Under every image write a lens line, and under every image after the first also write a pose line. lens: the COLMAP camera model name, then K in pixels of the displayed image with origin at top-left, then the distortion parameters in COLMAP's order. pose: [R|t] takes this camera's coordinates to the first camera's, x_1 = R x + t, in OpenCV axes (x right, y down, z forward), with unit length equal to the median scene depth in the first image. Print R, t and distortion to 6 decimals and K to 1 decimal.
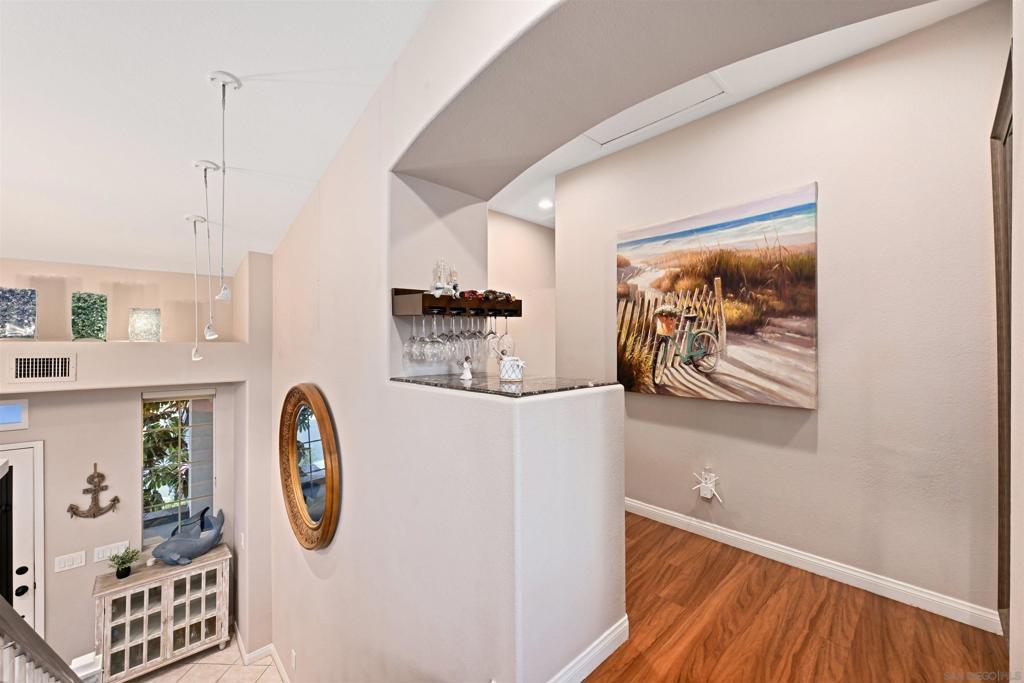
lens RADIAL K [[399.3, 0, 515.1], [0, 399.3, 345.2], [0, 0, 1]] dist [-0.000482, 0.000025]
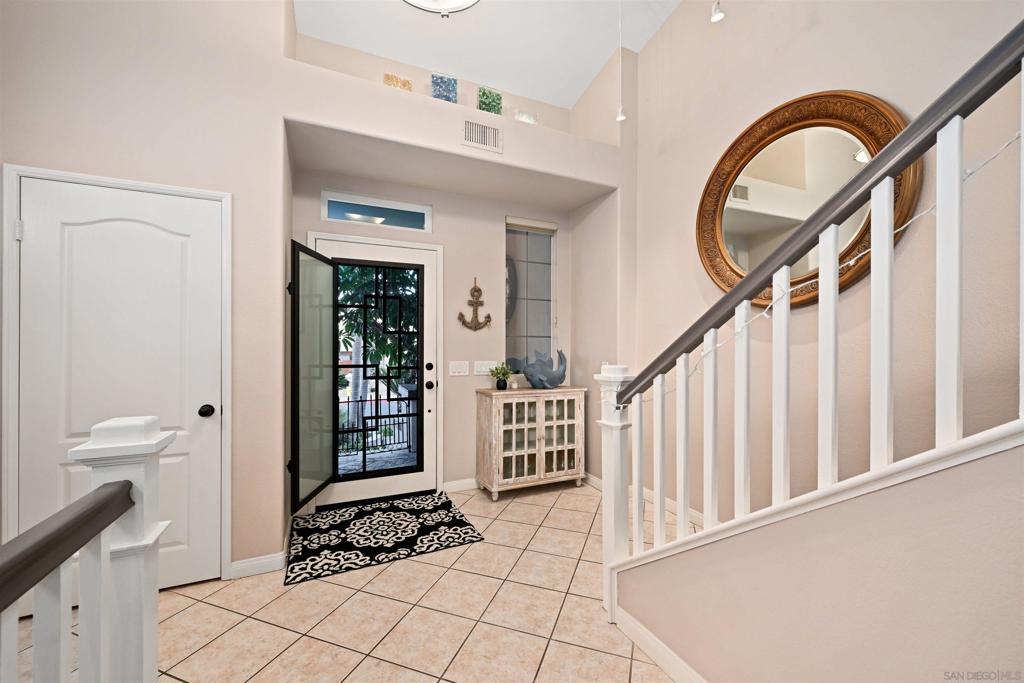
lens RADIAL K [[399.3, 0, 515.1], [0, 399.3, 345.2], [0, 0, 1]] dist [-0.000482, 0.000025]
pose [[0.954630, 0.000815, -0.297792, -0.645364], [-0.000463, 0.999999, 0.001251, 0.461983], [0.297793, -0.001057, 0.954630, 0.059098]]
